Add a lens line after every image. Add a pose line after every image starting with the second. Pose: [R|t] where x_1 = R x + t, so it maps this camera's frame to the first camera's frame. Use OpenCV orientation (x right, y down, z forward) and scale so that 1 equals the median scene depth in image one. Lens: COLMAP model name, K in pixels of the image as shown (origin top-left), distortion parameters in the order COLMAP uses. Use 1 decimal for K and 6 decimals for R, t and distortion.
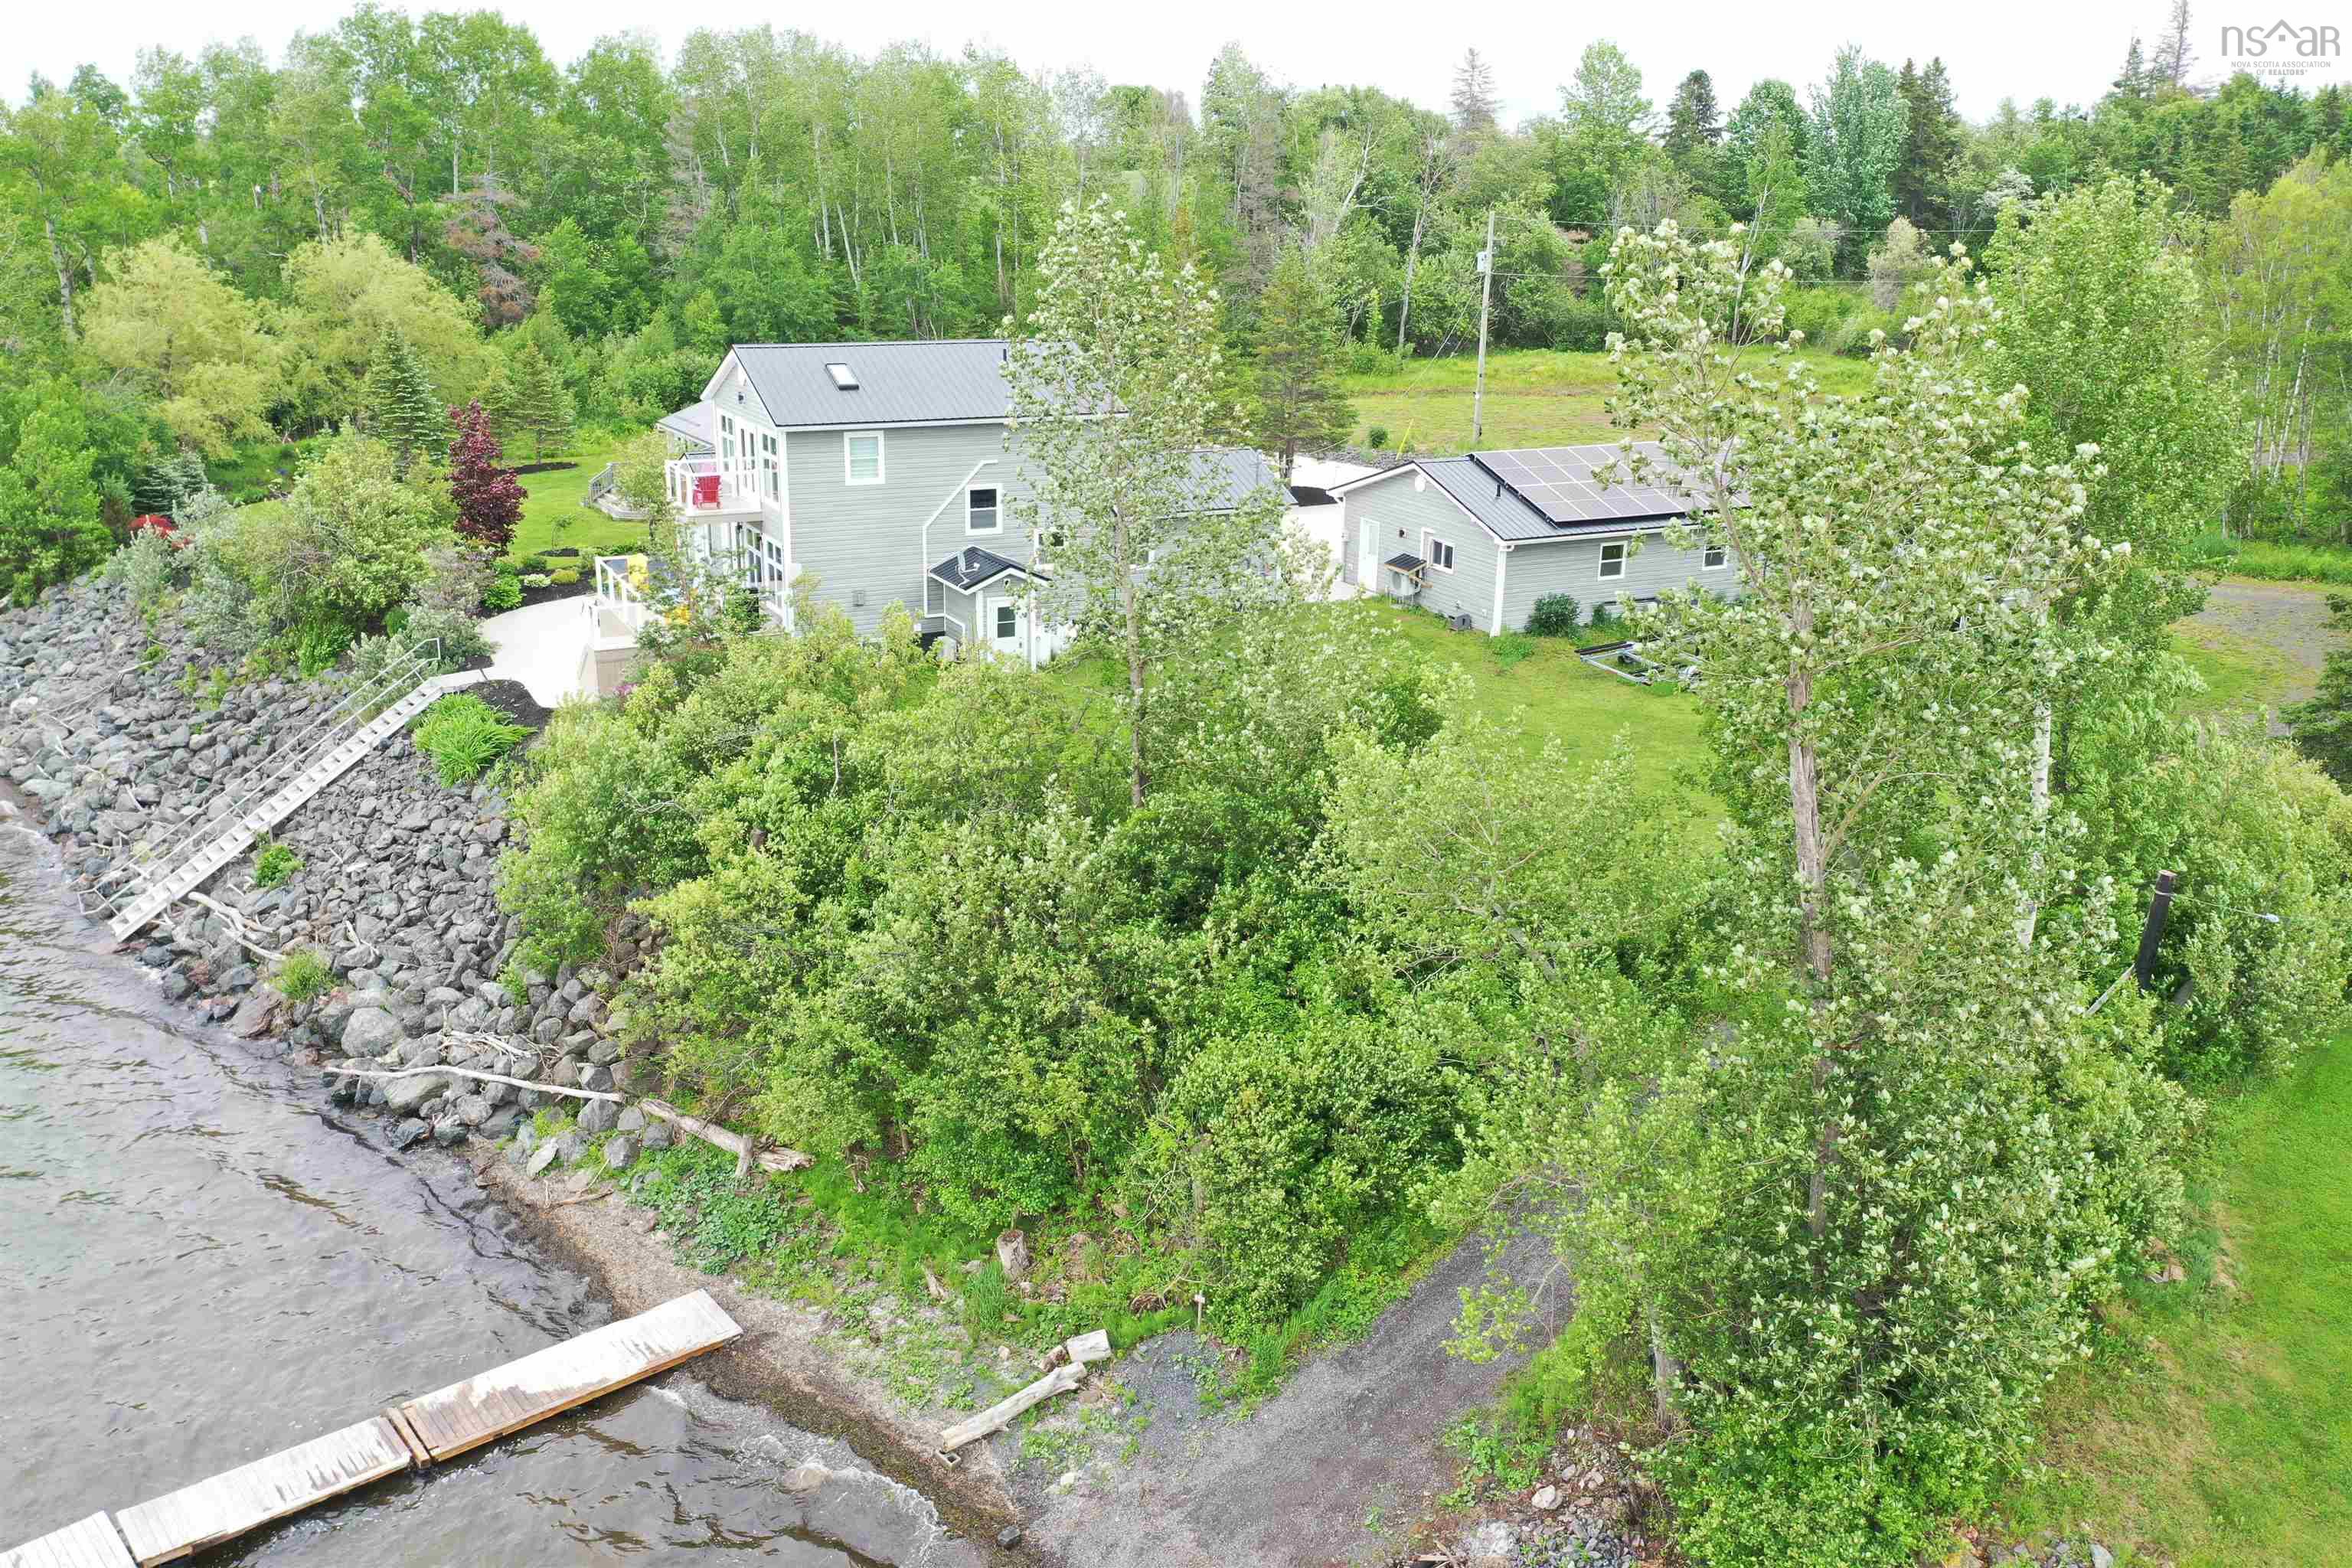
lens RADIAL K [[1840.8, 0, 1176.0], [0, 1840.8, 784.0], [0, 0, 1]] dist [-0.008479, 0.003709]
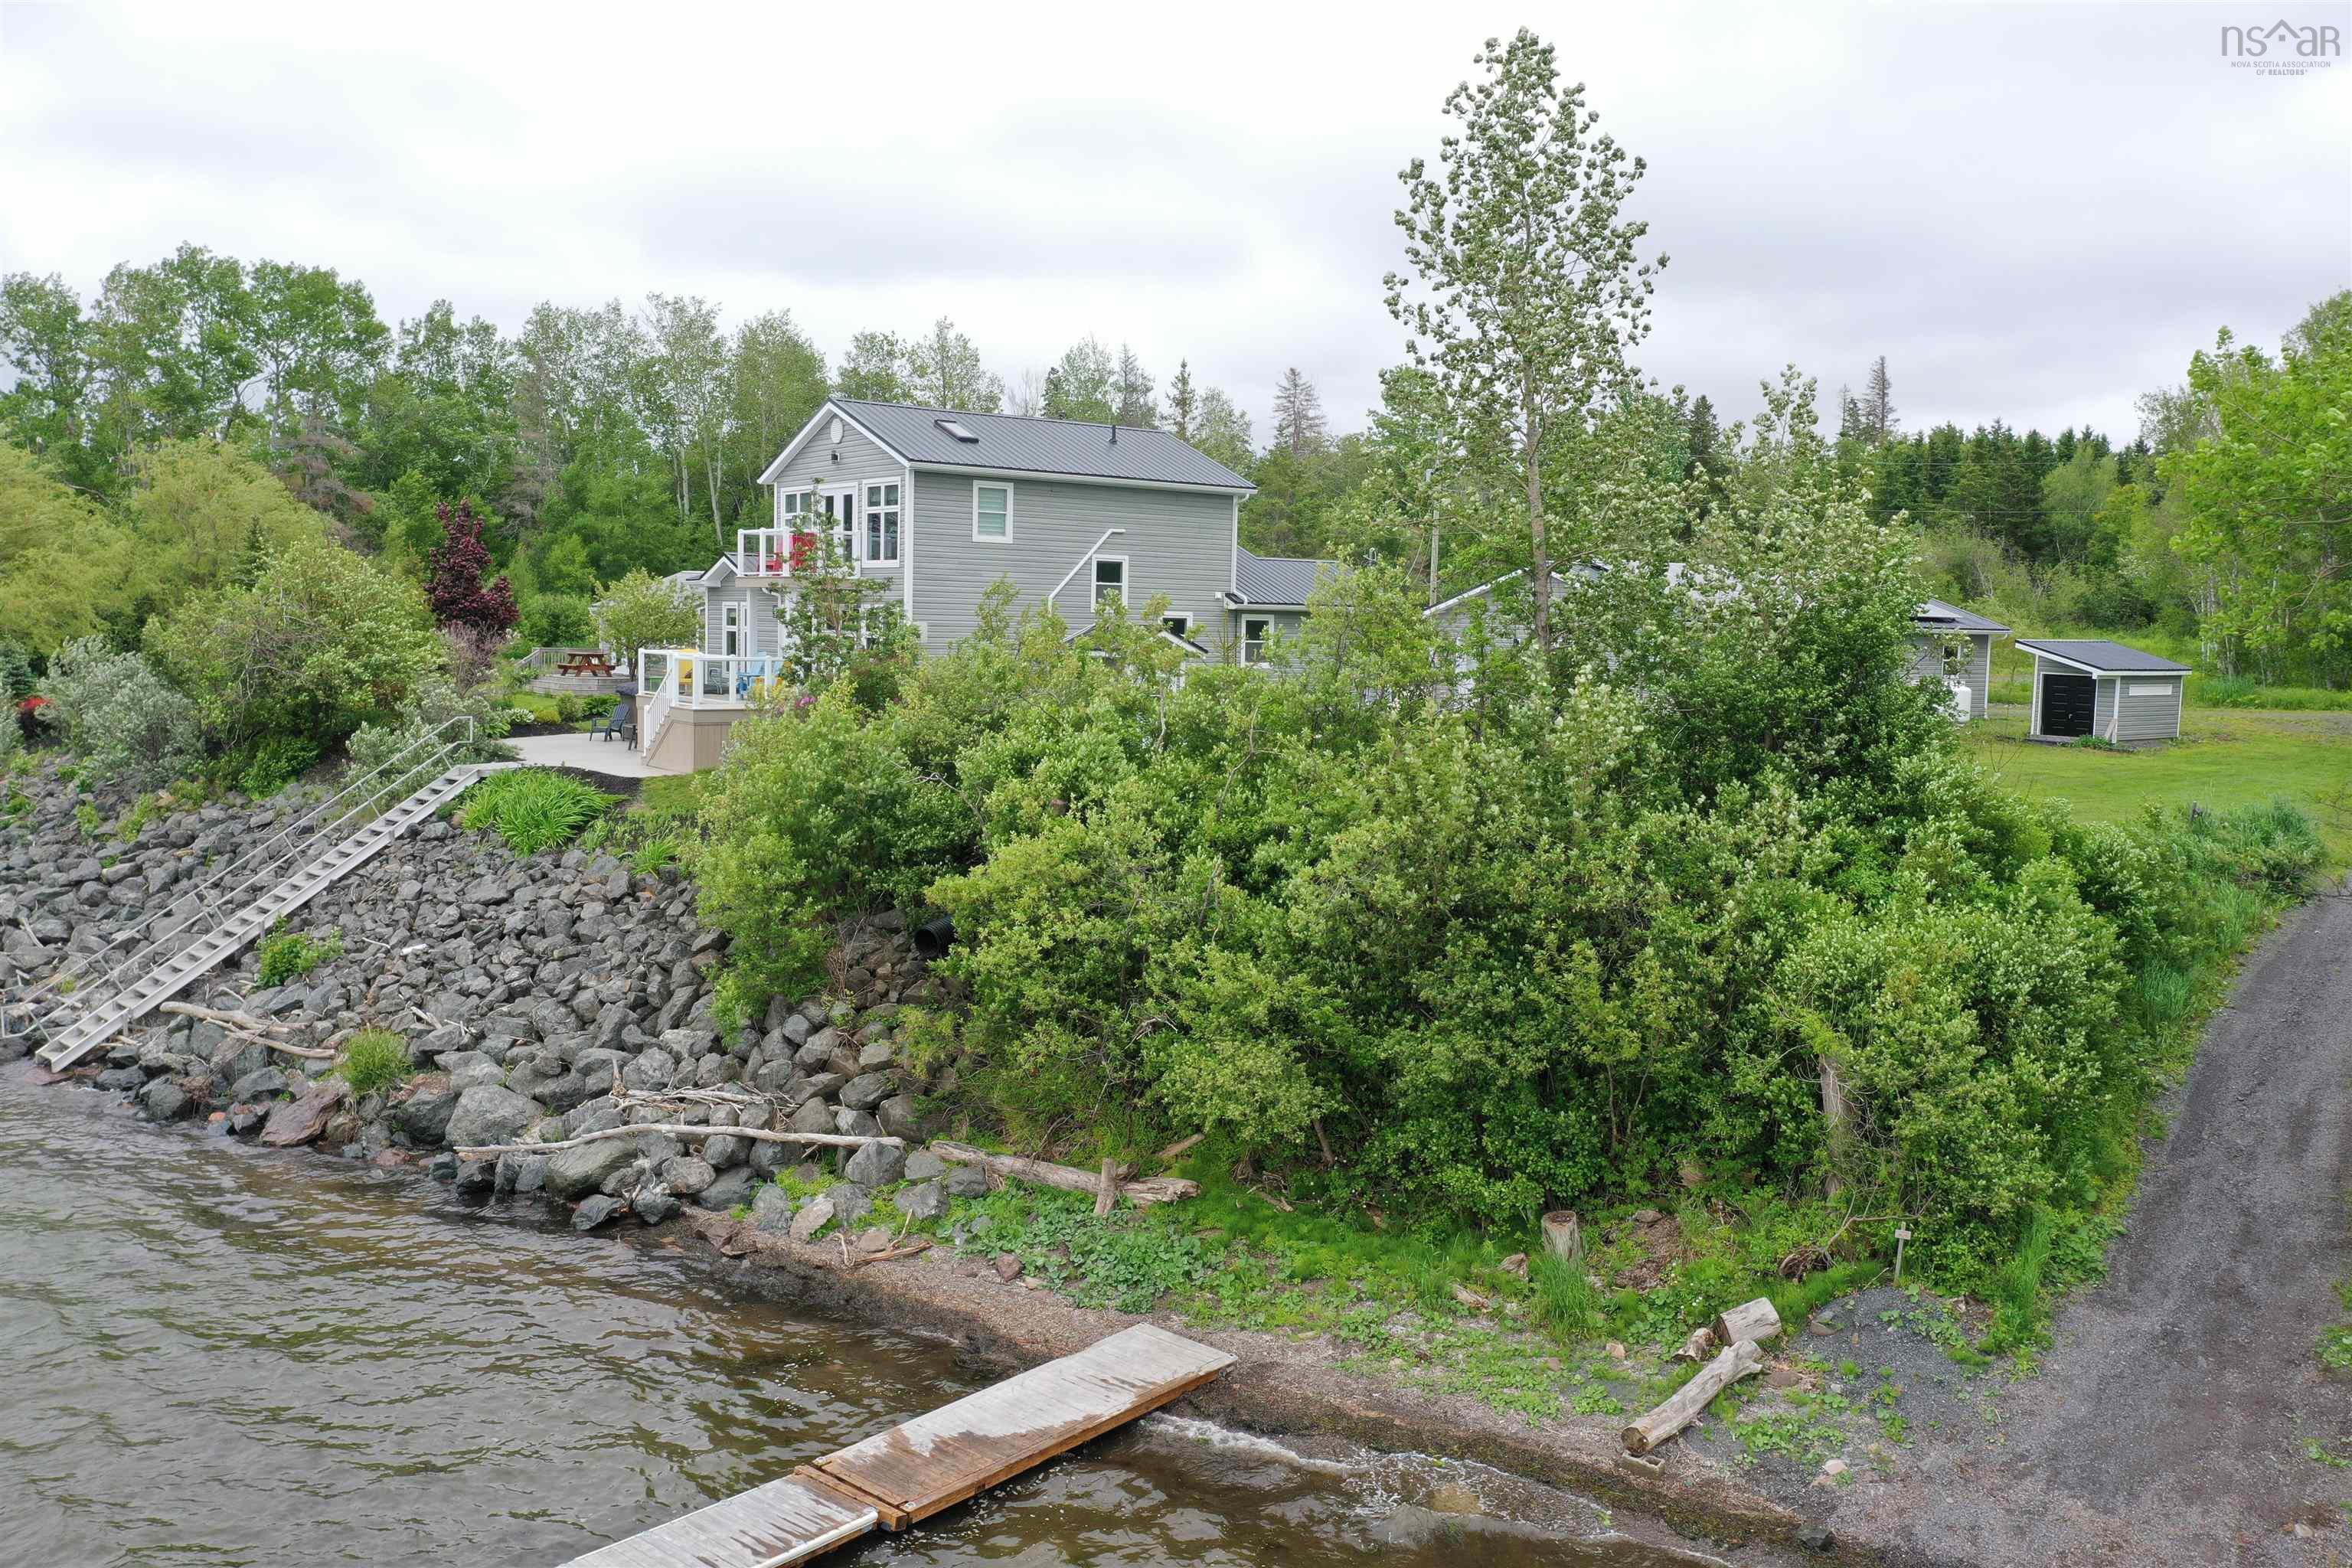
lens RADIAL K [[1854.3, 0, 1176.0], [0, 1854.3, 784.0], [0, 0, 1]] dist [-0.006616, 0.004550]
pose [[0.986162, -0.010133, 0.165473, -0.269205], [0.045950, 0.975731, -0.214097, 0.166893], [-0.159287, 0.218738, 0.962695, 0.189222]]
